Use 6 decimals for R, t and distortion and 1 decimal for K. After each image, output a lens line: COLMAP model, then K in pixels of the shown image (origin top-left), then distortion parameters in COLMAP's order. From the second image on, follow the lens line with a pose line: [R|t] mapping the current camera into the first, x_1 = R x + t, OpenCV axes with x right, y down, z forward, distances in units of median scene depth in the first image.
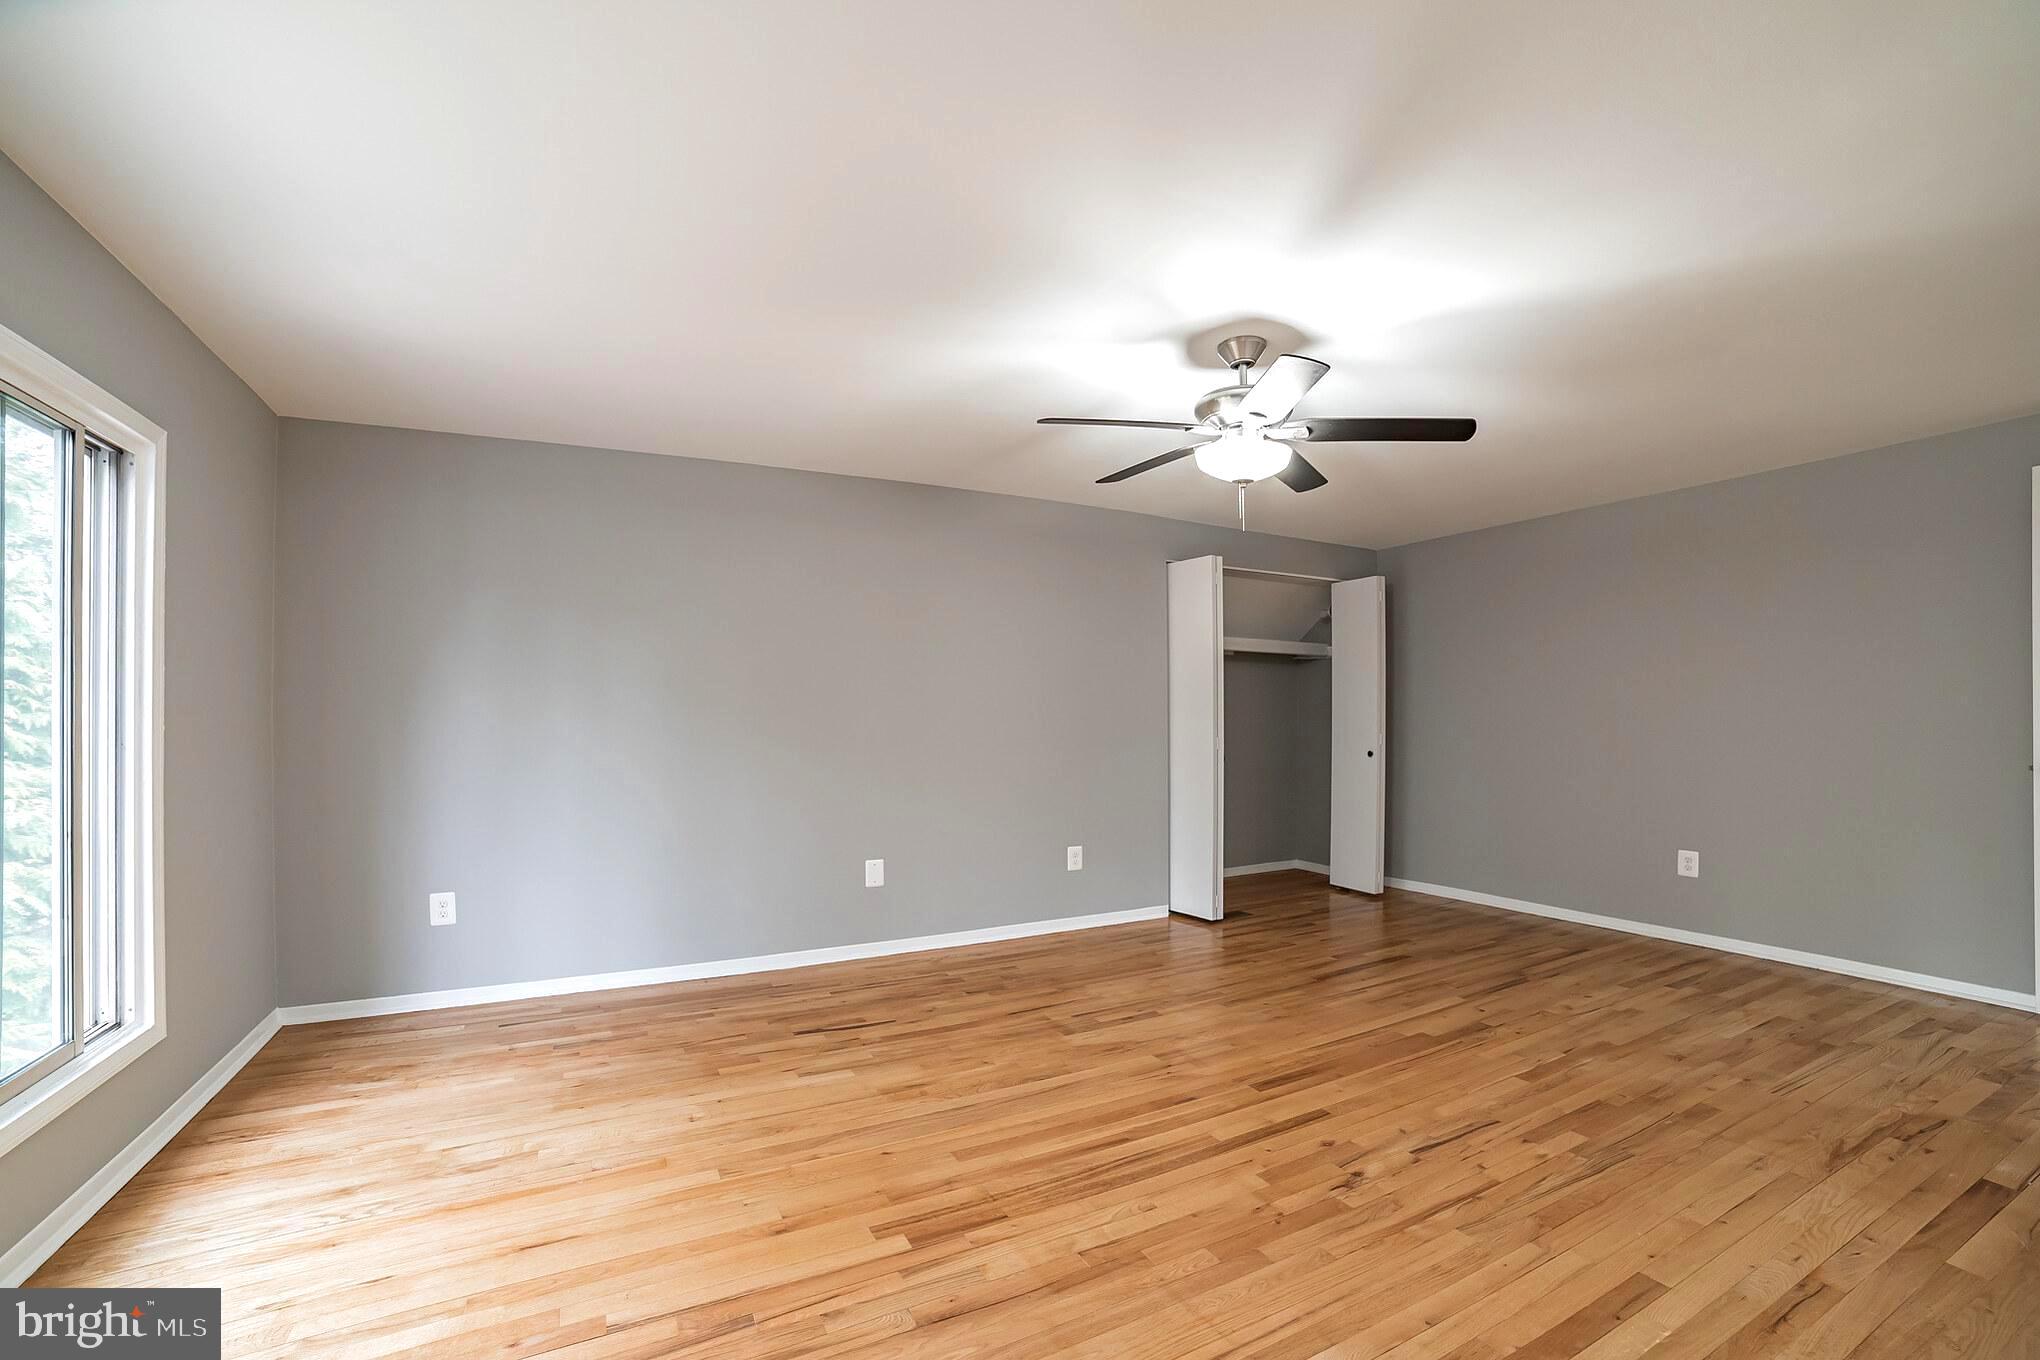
lens RADIAL K [[820.0, 0, 996.2], [0, 820.0, 710.7], [0, 0, 1]] dist [-0.104095, 0.030725]
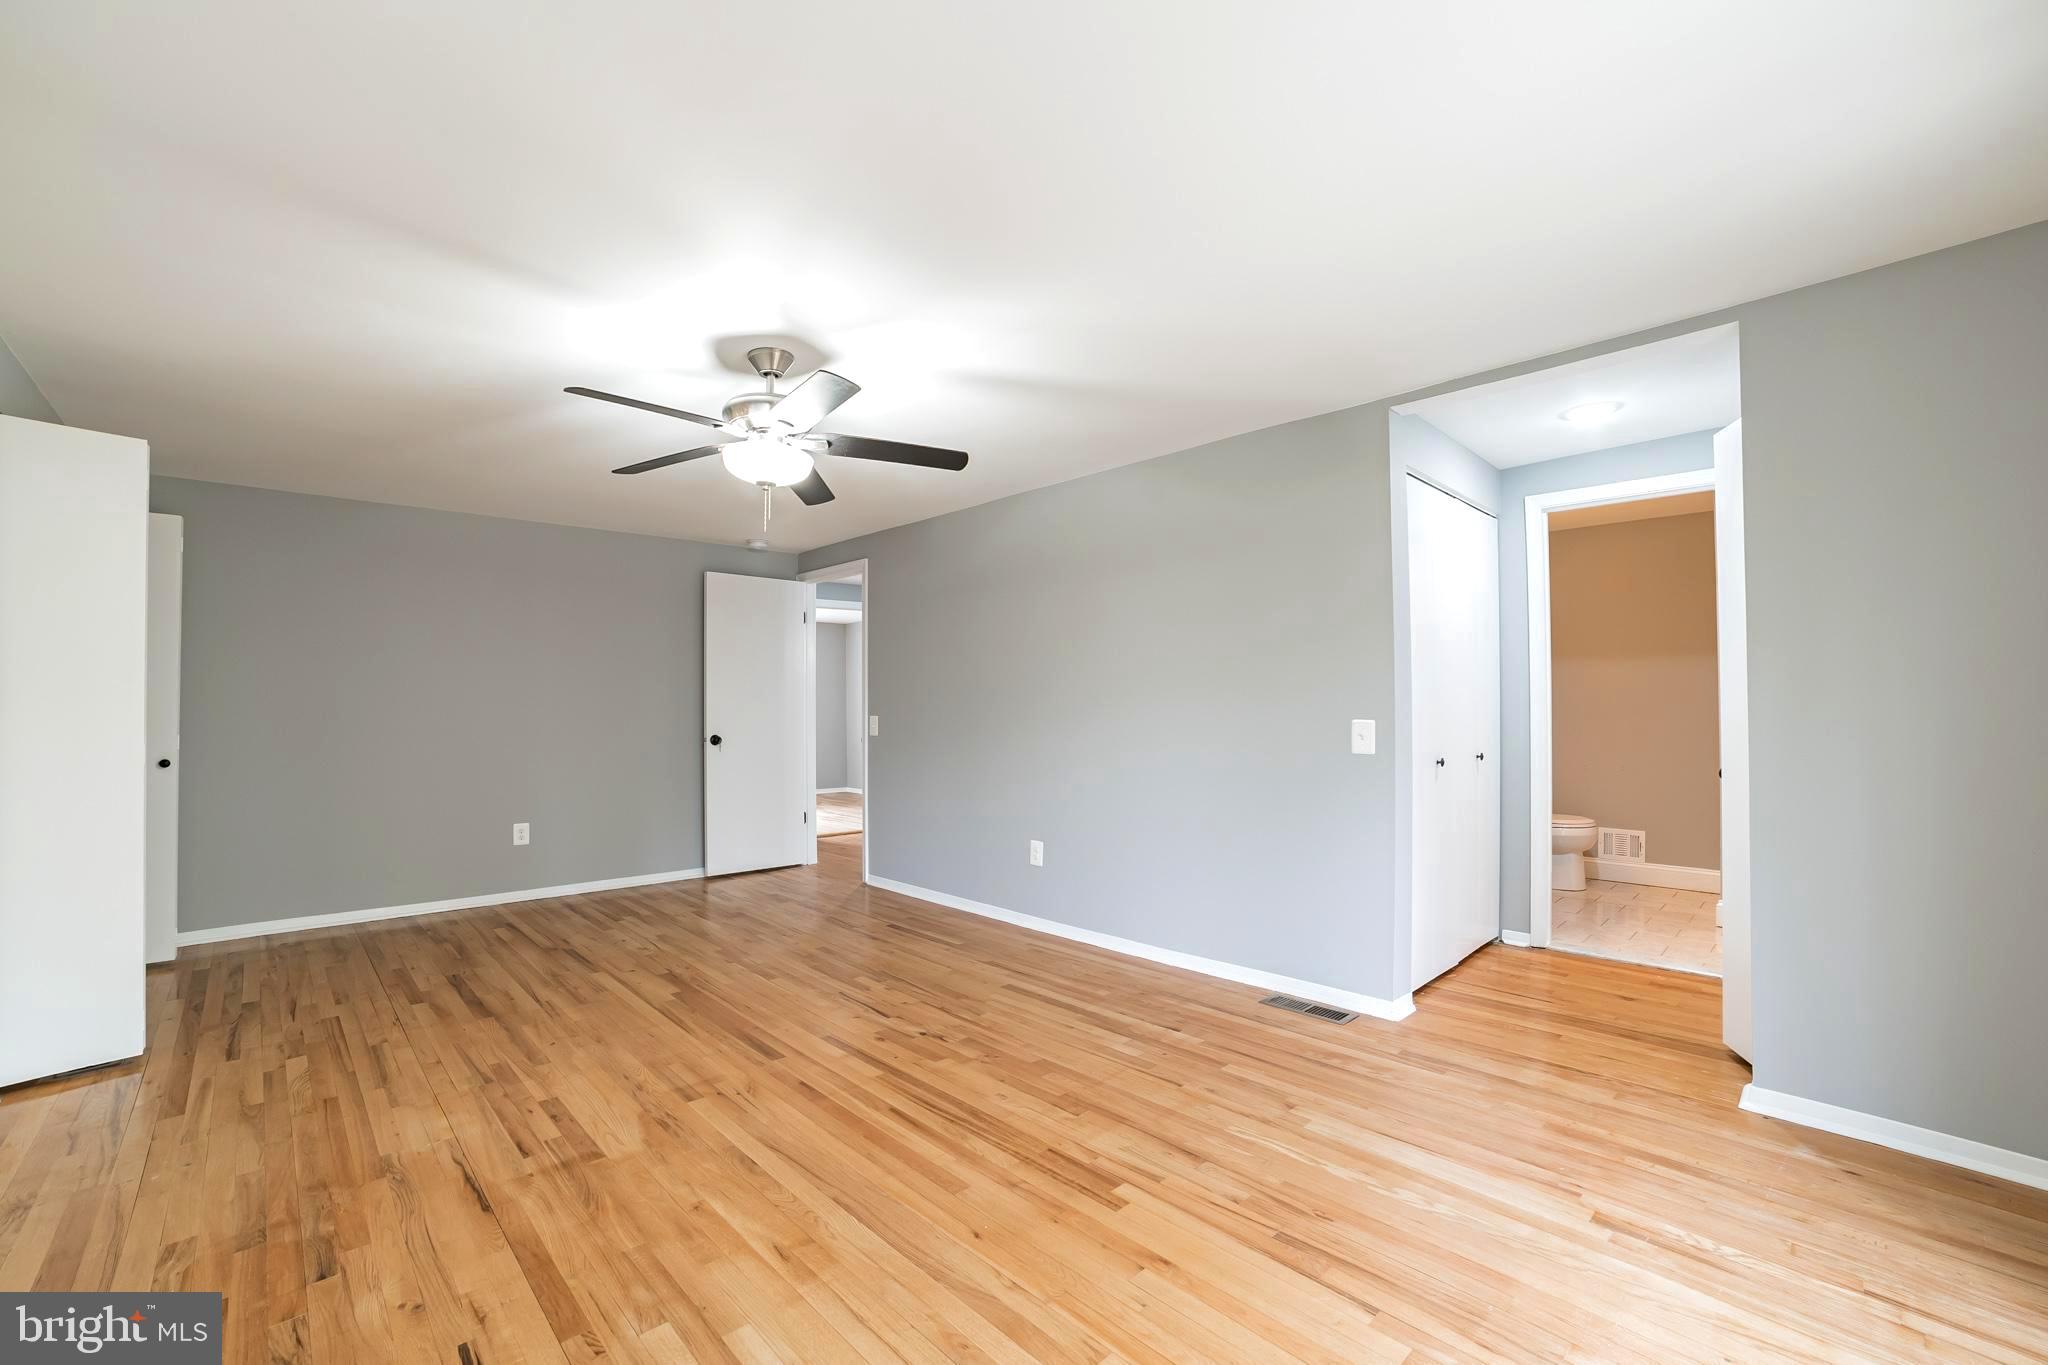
lens RADIAL K [[823.2, 0, 1000.1], [0, 823.2, 713.4], [0, 0, 1]] dist [-0.104095, 0.030725]
pose [[-0.252600, -0.000808, 0.967571, -0.688141], [-0.001878, 0.999998, 0.000345, 0.017640], [-0.967569, -0.001730, -0.252601, 0.879339]]
